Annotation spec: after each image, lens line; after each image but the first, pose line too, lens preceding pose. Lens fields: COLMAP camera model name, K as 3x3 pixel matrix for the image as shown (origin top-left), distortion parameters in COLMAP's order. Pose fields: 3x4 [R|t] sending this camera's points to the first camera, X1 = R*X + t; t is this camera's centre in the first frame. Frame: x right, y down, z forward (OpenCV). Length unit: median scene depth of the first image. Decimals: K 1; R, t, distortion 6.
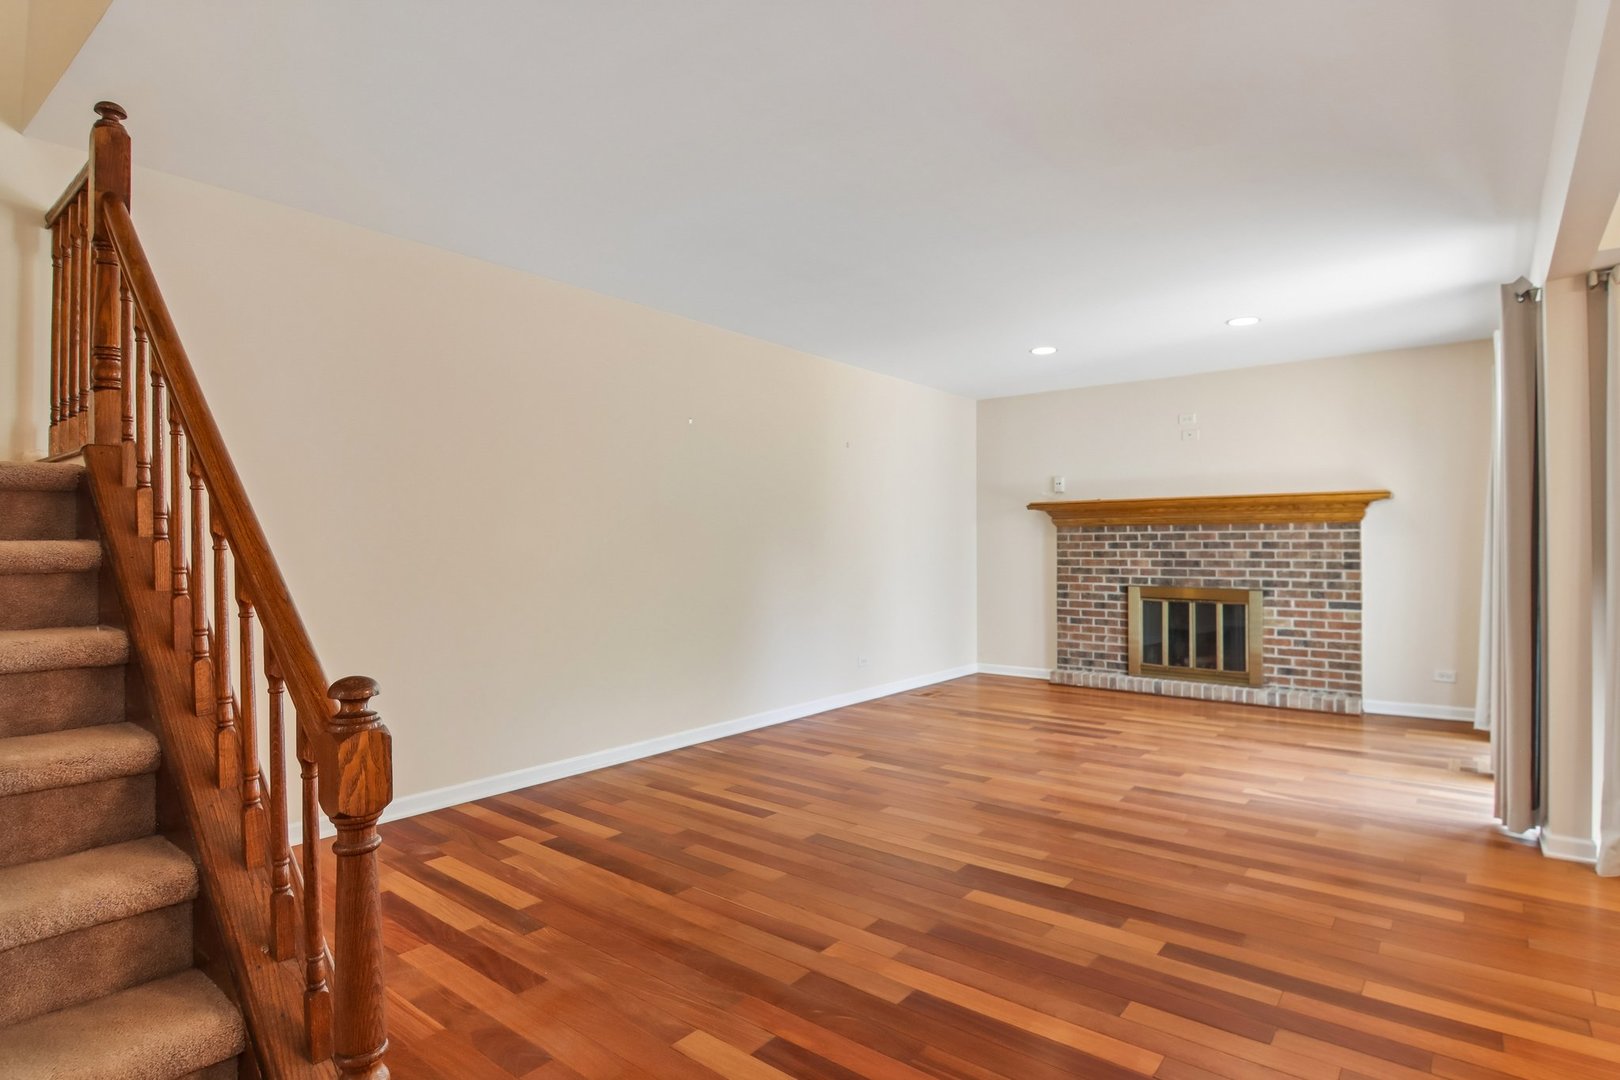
lens RADIAL K [[837.9, 0, 833.5], [0, 837.9, 535.6], [0, 0, 1]] dist [-0.004576, -0.009657]
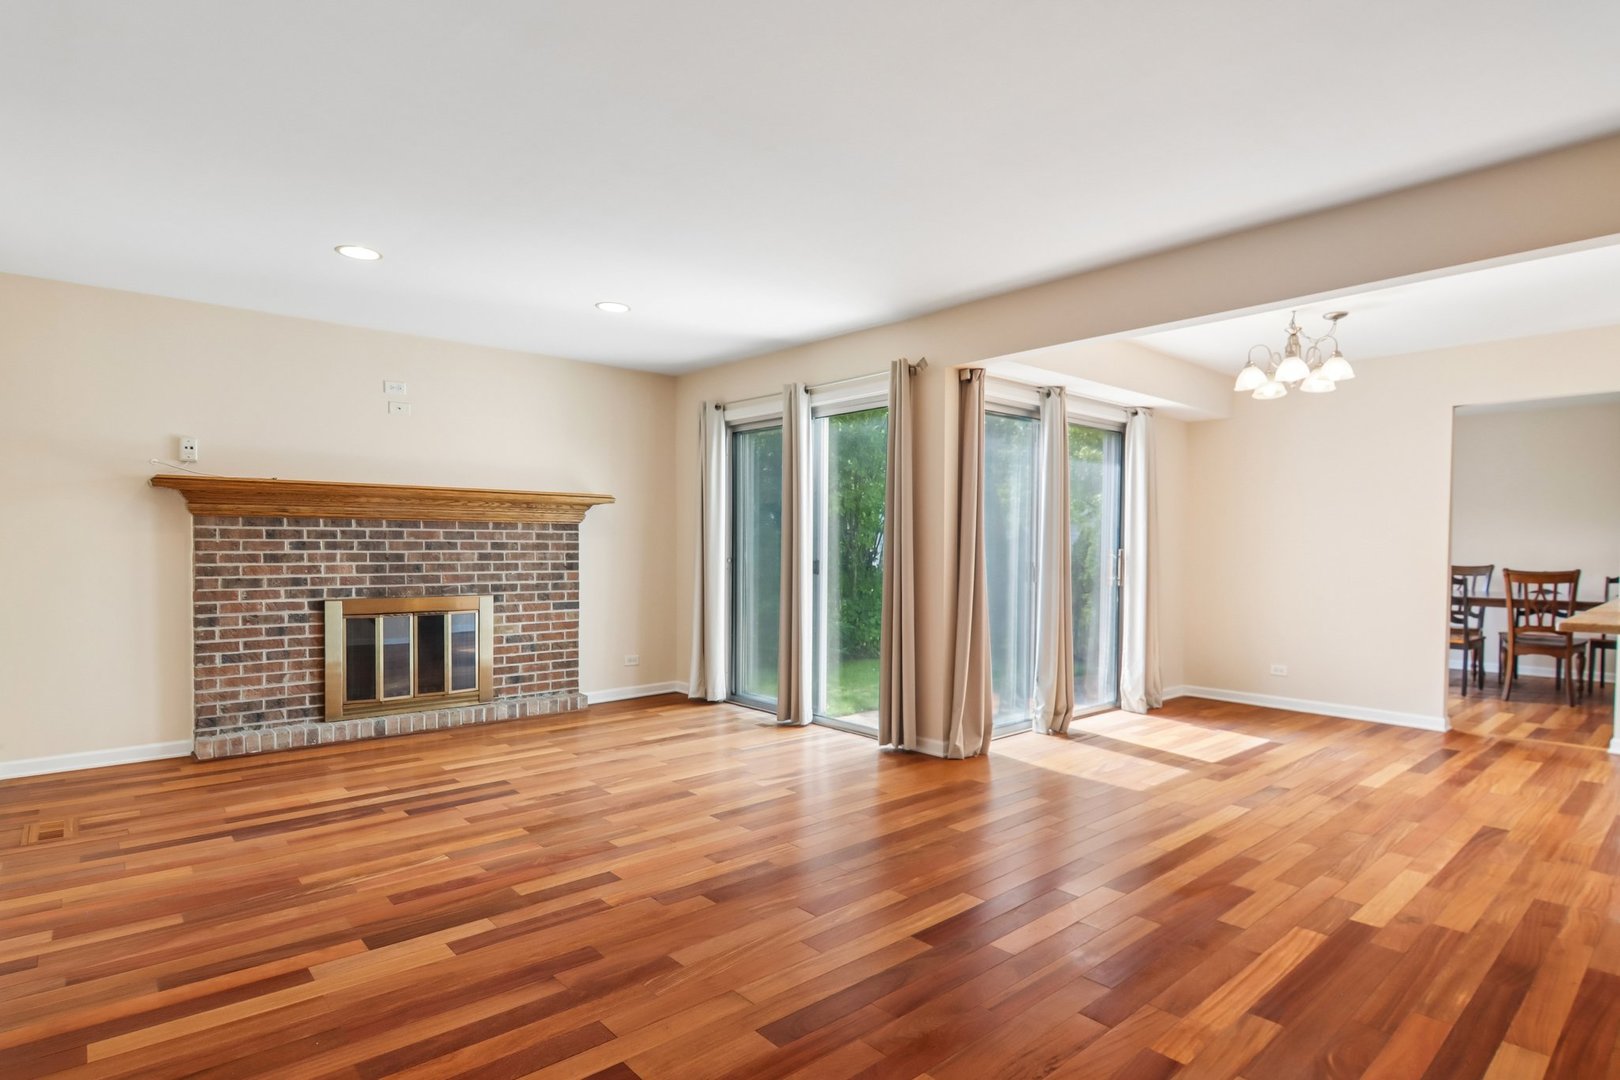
lens RADIAL K [[837.9, 0, 840.6], [0, 837.9, 568.7], [0, 0, 1]] dist [-0.004576, -0.009657]
pose [[0.163540, -0.021649, 0.986299, -0.314439], [-0.014591, 0.999597, 0.024360, 0.008121], [-0.986429, -0.018374, 0.163158, 0.463086]]
